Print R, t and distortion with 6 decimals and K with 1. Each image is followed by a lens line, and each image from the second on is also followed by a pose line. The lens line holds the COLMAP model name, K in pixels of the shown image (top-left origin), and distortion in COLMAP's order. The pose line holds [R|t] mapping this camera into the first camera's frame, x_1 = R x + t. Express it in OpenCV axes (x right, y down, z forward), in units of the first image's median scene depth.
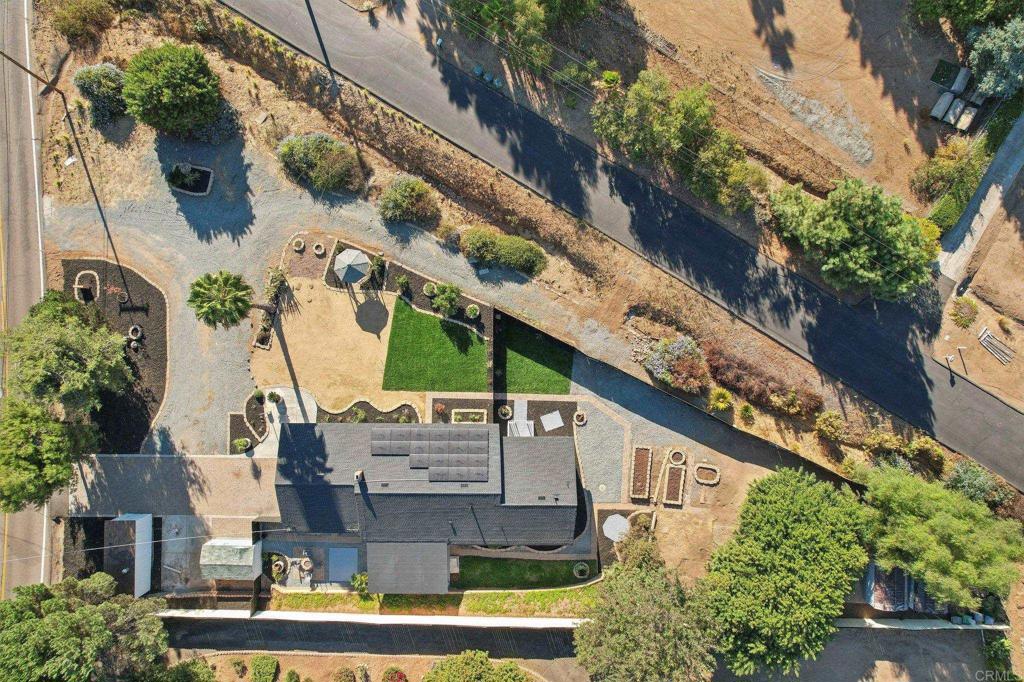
lens RADIAL K [[657.7, 0, 512.0], [0, 657.7, 341.0], [0, 0, 1]] dist [-0.079055, 0.072787]
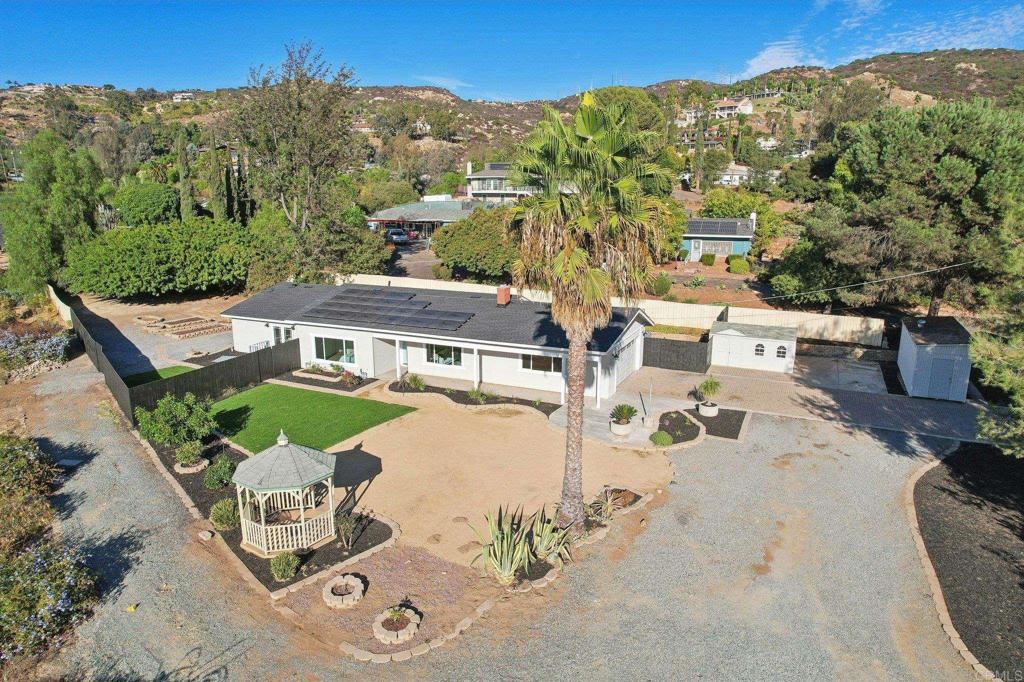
lens RADIAL K [[657.7, 0, 512.0], [0, 657.7, 341.0], [0, 0, 1]] dist [-0.079055, 0.072787]
pose [[-0.906291, -0.093458, 0.412192, -0.472445], [0.422550, -0.178654, 0.888558, -0.344780], [-0.009403, 0.979463, 0.201403, 0.842474]]
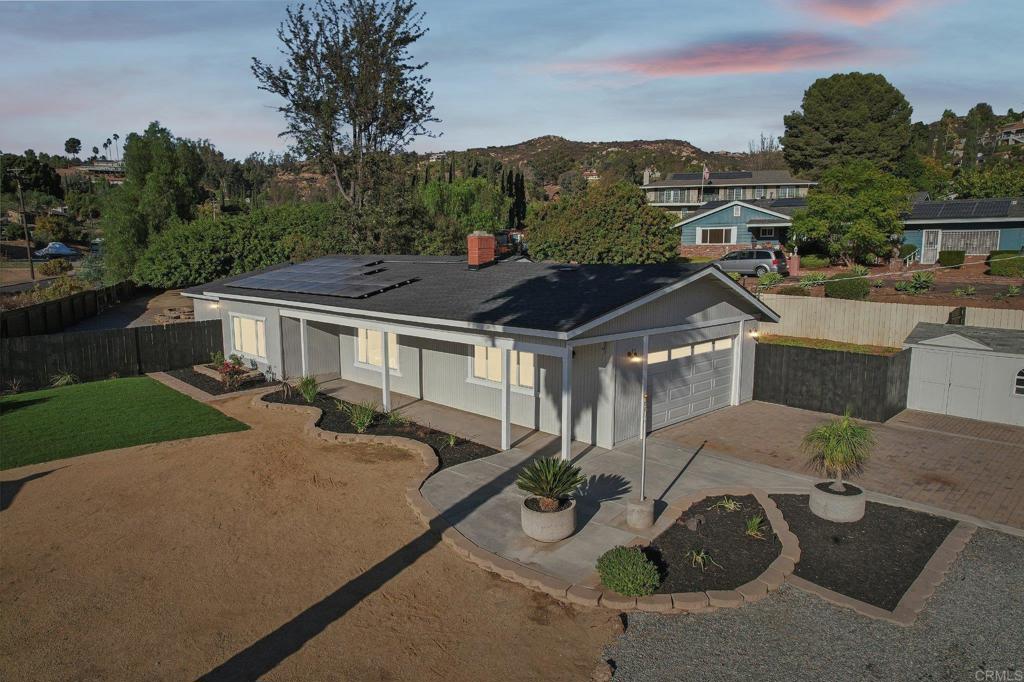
lens RADIAL K [[657.7, 0, 512.0], [0, 657.7, 341.0], [0, 0, 1]] dist [-0.079055, 0.072787]
pose [[-0.700336, -0.098189, 0.707028, -0.468899], [0.713668, -0.076338, 0.696312, -0.037237], [-0.014397, 0.992236, 0.123537, 0.926134]]
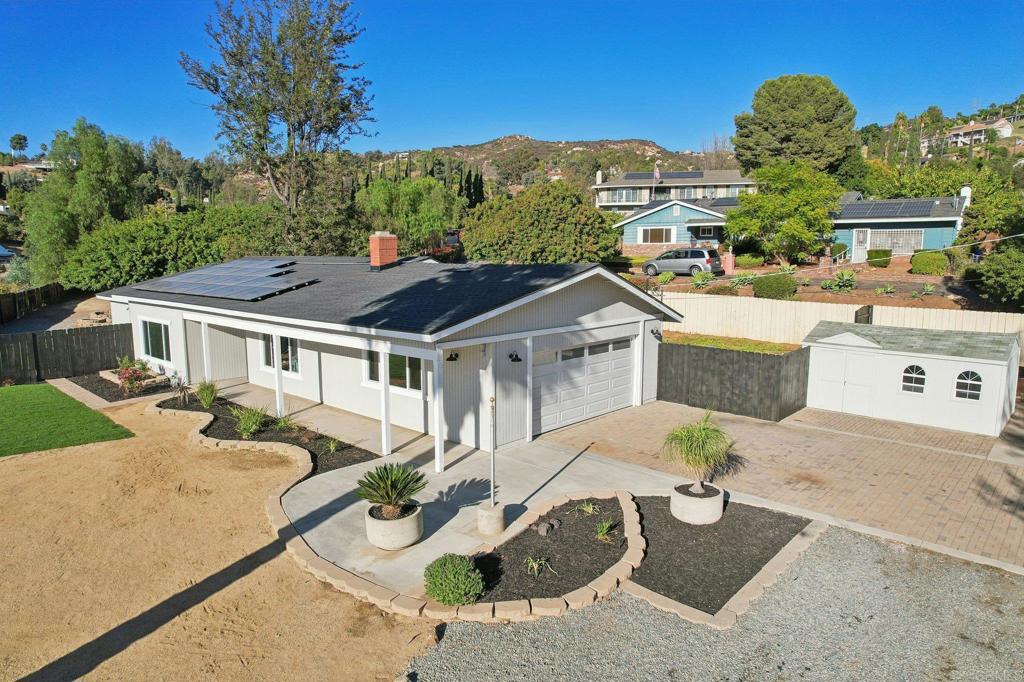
lens RADIAL K [[660.2, 0, 512.0], [0, 660.2, 341.0], [0, 0, 1]] dist [-0.080120, 0.078160]
pose [[-0.733545, -0.091520, 0.673450, -0.490272], [0.679550, -0.082605, 0.728964, -0.012359], [-0.011084, 0.992371, 0.122787, 0.925296]]
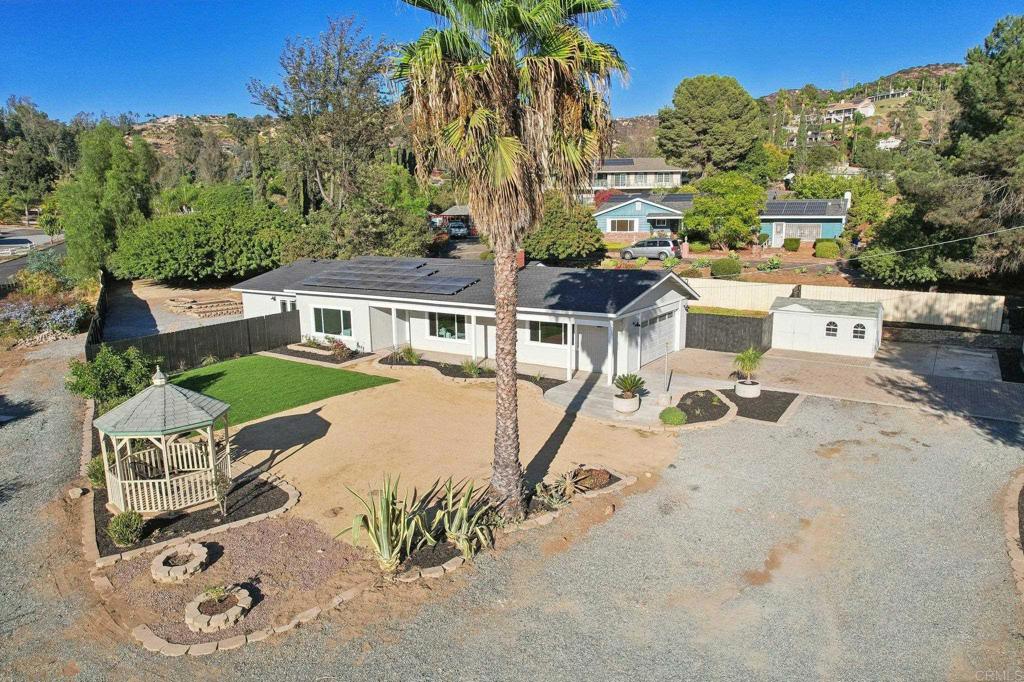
lens RADIAL K [[671.5, 0, 512.0], [0, 671.5, 341.0], [0, 0, 1]] dist [-0.079866, 0.076713]
pose [[-0.830558, -0.094054, 0.548932, -0.507927], [0.556931, -0.140262, 0.818629, -0.252644], [-0.000001, 0.985637, 0.168877, 0.896130]]
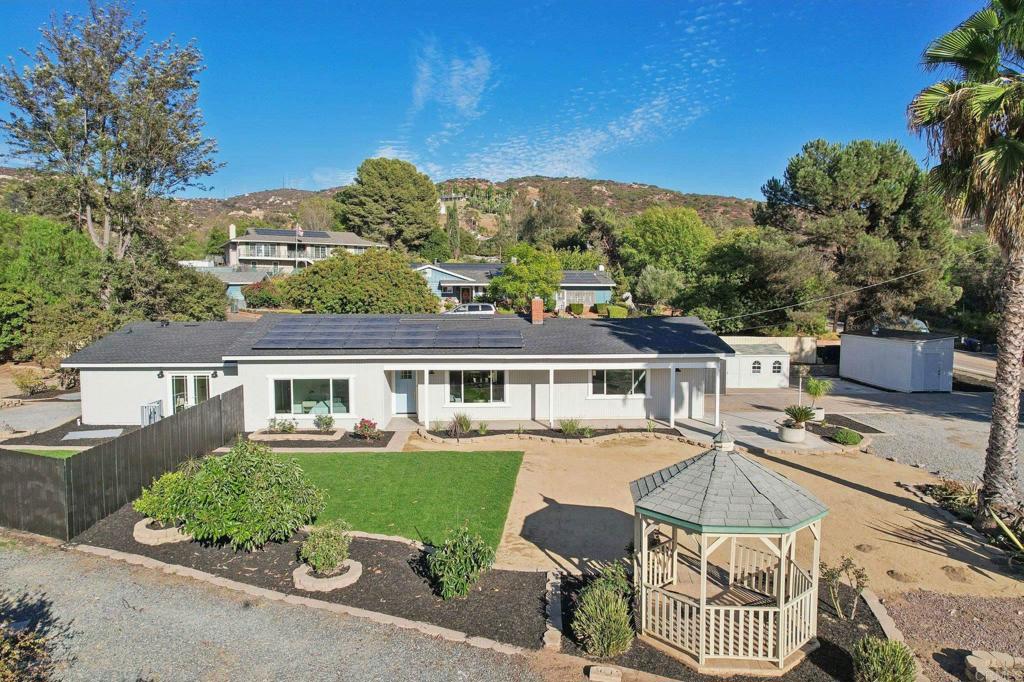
lens RADIAL K [[657.7, 0, 512.0], [0, 657.7, 341.0], [0, 0, 1]] dist [-0.079055, 0.072787]
pose [[-0.998475, 0.001385, -0.055189, -0.172083], [-0.055196, -0.044690, 0.997475, -0.282724], [-0.001085, 0.999000, 0.044698, 0.922686]]
